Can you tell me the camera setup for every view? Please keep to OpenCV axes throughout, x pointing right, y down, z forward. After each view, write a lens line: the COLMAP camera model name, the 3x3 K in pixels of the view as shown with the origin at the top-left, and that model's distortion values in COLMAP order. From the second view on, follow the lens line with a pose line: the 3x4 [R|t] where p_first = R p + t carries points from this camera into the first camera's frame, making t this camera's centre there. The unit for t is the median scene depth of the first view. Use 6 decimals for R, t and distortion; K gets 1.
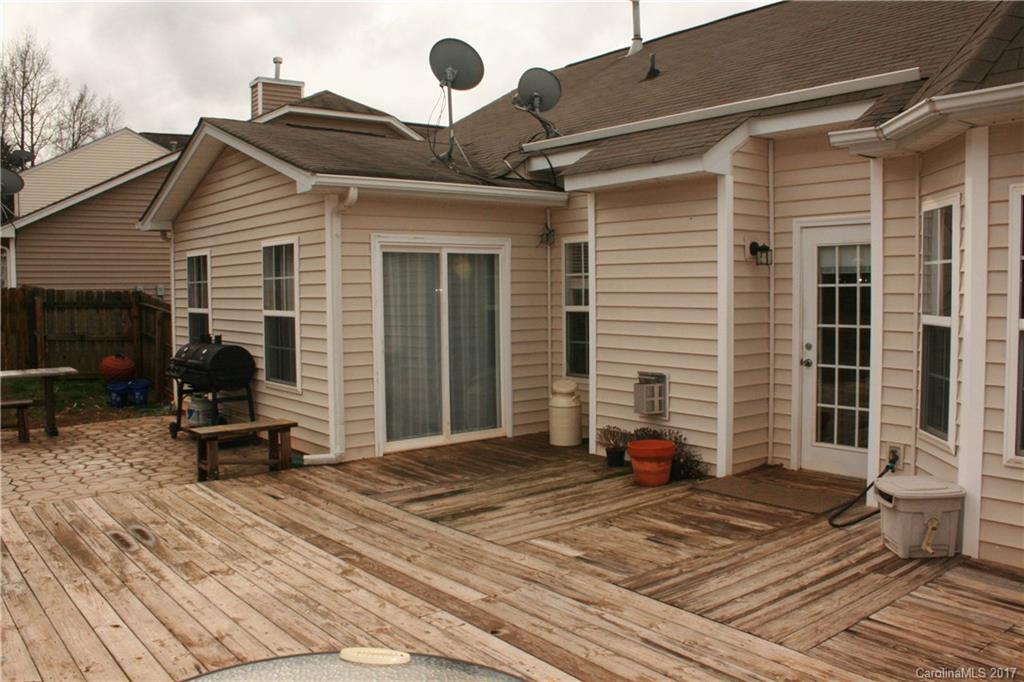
lens RADIAL K [[850.7, 0, 525.2], [0, 850.7, 339.3], [0, 0, 1]] dist [-0.176057, 0.163018]
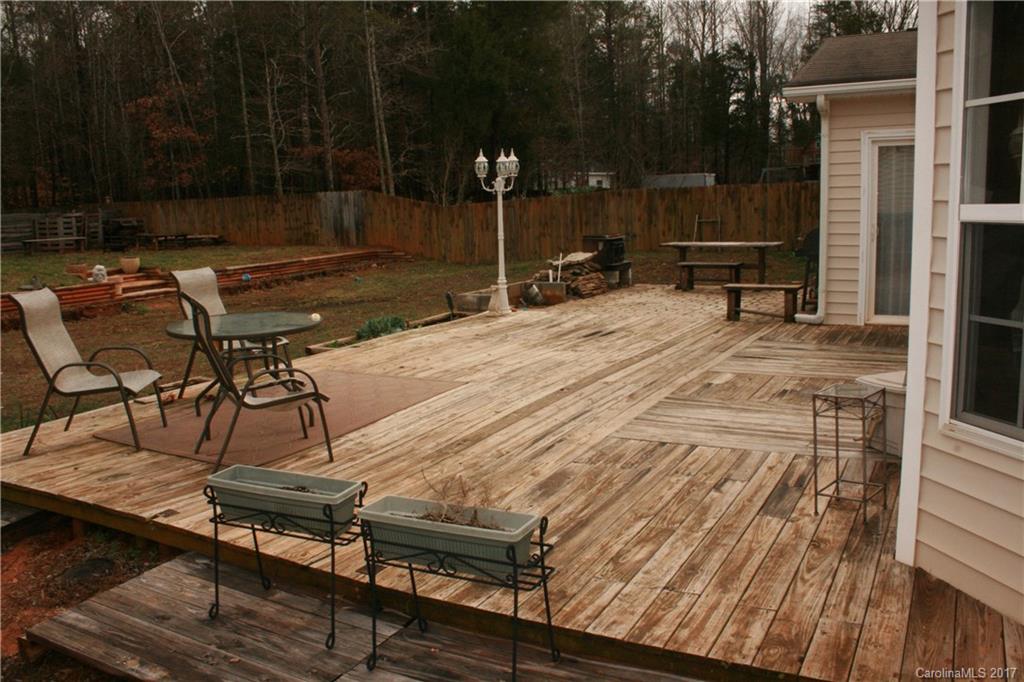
lens RADIAL K [[850.7, 0, 525.2], [0, 850.7, 339.3], [0, 0, 1]] dist [-0.176057, 0.163018]
pose [[0.379712, 0.148075, -0.913177, 1.248121], [-0.028800, 0.988521, 0.148316, 0.002829], [0.924656, -0.030018, 0.379618, 0.251014]]
